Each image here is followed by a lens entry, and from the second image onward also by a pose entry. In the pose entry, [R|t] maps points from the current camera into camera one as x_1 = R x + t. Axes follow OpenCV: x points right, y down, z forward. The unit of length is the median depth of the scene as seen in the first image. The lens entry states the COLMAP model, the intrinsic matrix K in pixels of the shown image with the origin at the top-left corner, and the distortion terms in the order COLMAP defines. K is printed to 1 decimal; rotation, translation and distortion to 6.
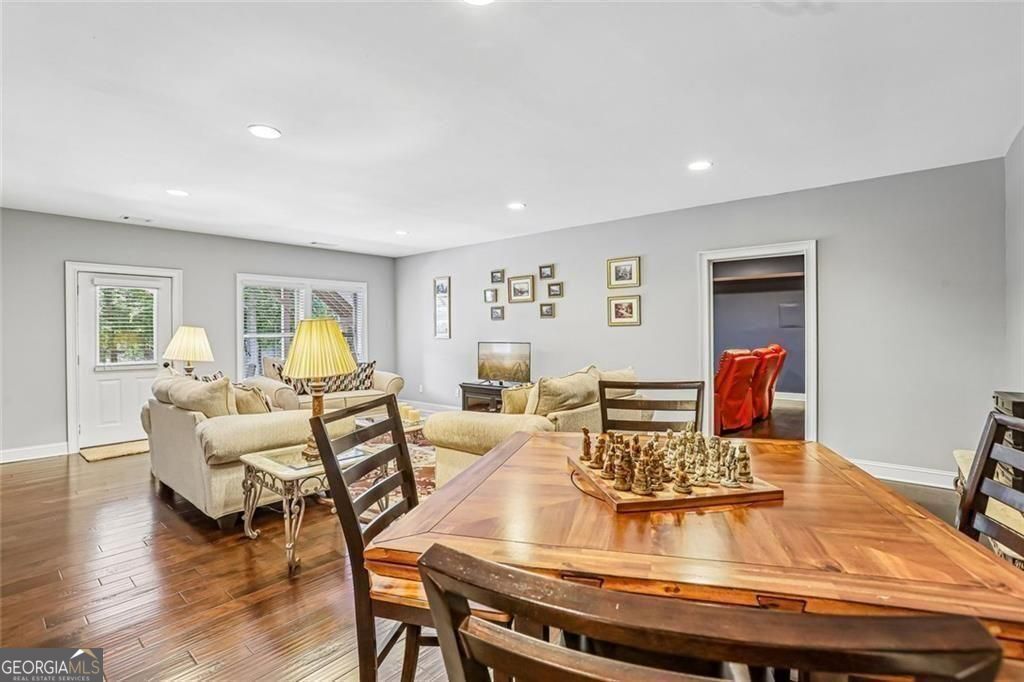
lens RADIAL K [[472.6, 0, 522.6], [0, 472.6, 336.6], [0, 0, 1]] dist [-0.040385, 0.002361]
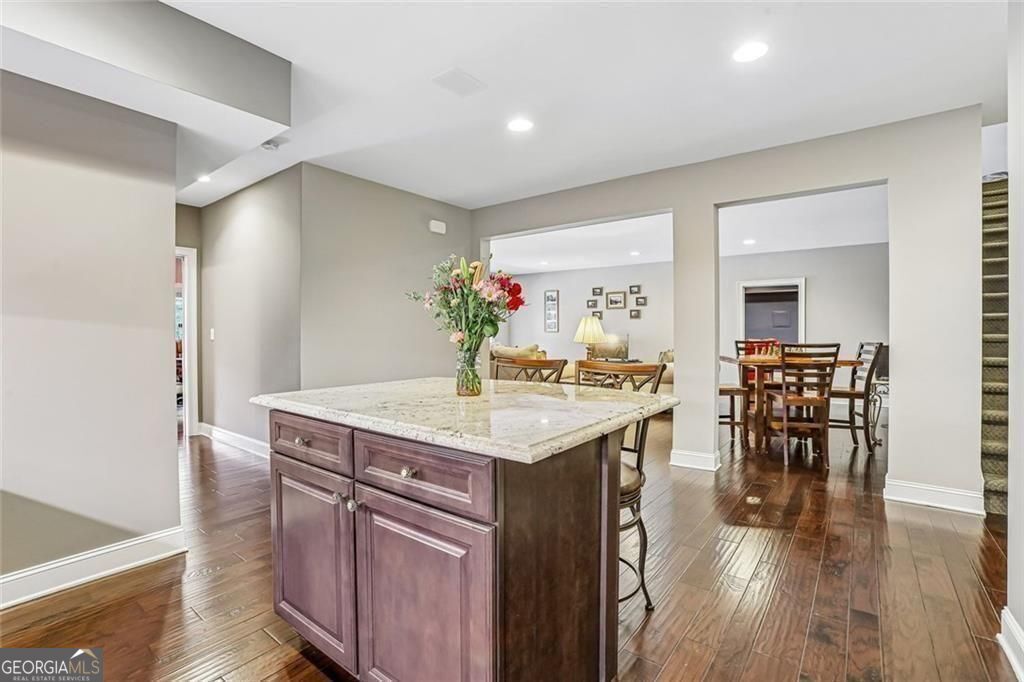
lens RADIAL K [[472.6, 0, 503.5], [0, 472.6, 338.6], [0, 0, 1]] dist [-0.040385, 0.002361]
pose [[0.999930, 0.004505, -0.010948, -0.371991], [-0.004429, 0.999966, 0.006952, 0.017787], [0.010979, -0.006903, 0.999916, -0.587494]]
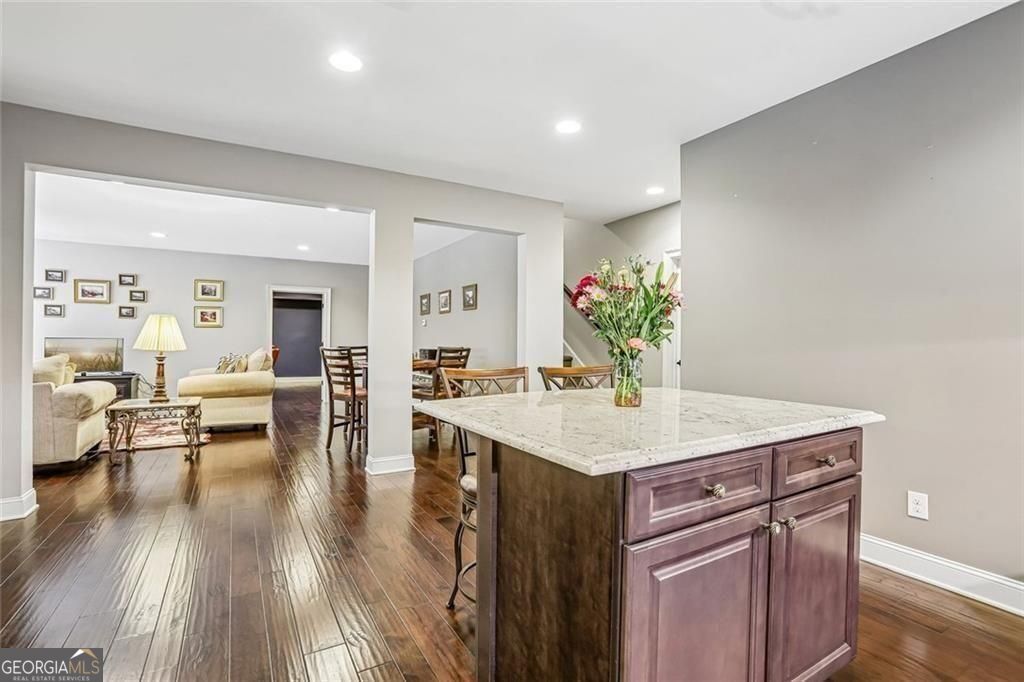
lens RADIAL K [[472.6, 0, 515.3], [0, 472.6, 336.0], [0, 0, 1]] dist [-0.040385, 0.002361]
pose [[0.362125, 0.016163, 0.931990, -0.673931], [-0.004179, 0.999868, -0.015716, 0.018915], [-0.932120, 0.001796, 0.362144, -0.334914]]
